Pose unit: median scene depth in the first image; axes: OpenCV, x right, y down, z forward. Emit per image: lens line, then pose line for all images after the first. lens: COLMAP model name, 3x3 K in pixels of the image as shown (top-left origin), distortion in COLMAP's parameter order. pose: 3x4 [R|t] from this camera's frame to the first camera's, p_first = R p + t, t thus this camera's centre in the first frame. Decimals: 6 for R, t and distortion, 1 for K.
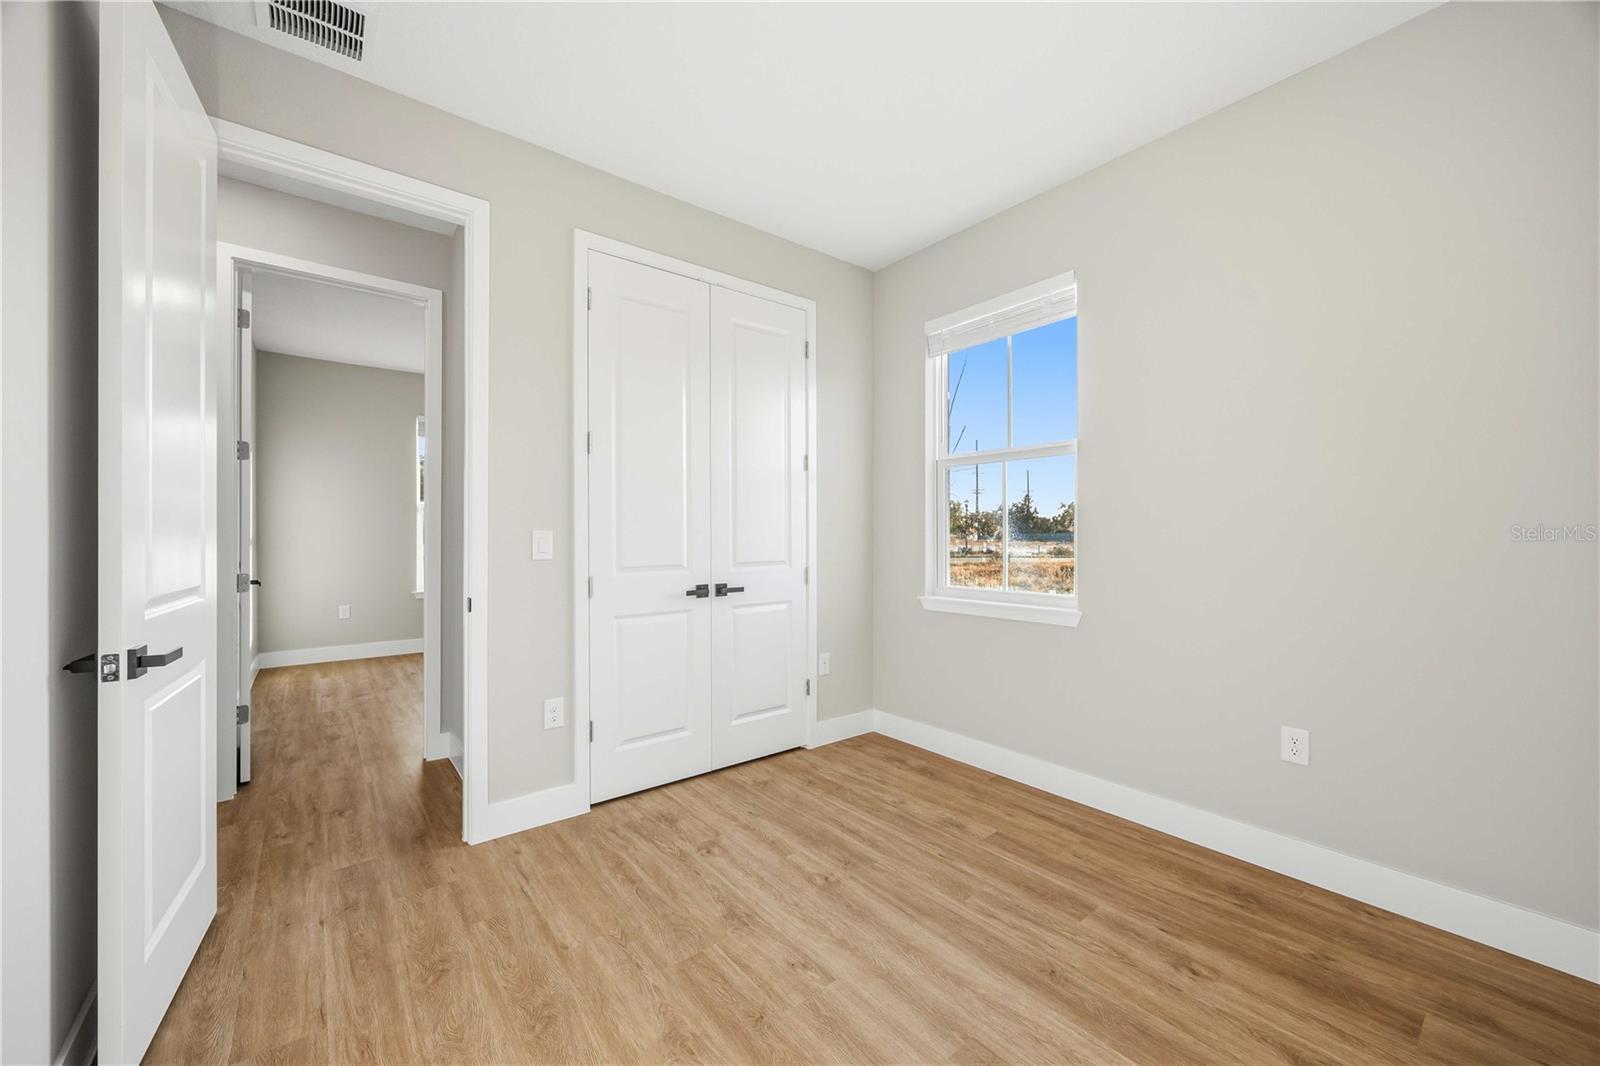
lens RADIAL K [[609.8, 0, 784.6], [0, 609.8, 537.6], [0, 0, 1]] dist [-0.001993, -0.000918]
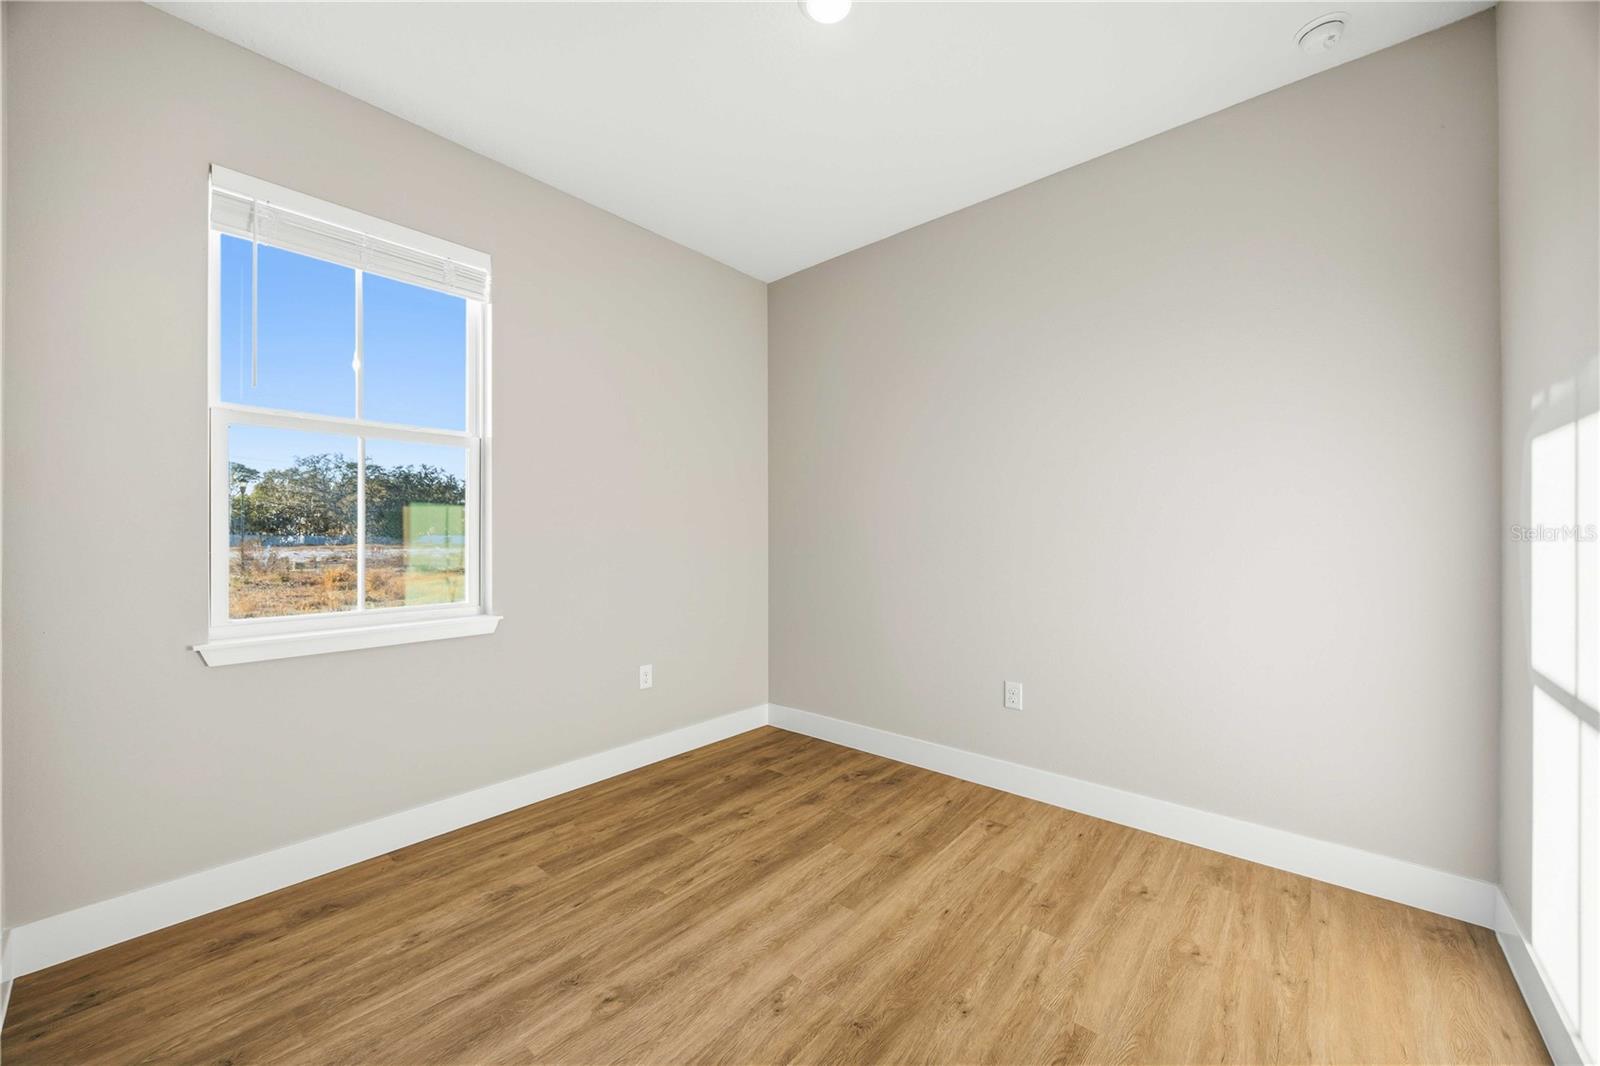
lens RADIAL K [[609.8, 0, 806.5], [0, 609.8, 532.8], [0, 0, 1]] dist [-0.001993, -0.000918]
pose [[-0.219265, 0.008359, 0.975629, -0.710279], [0.001158, 0.999965, -0.008307, -0.001631], [-0.975665, -0.000692, -0.219267, 0.928067]]
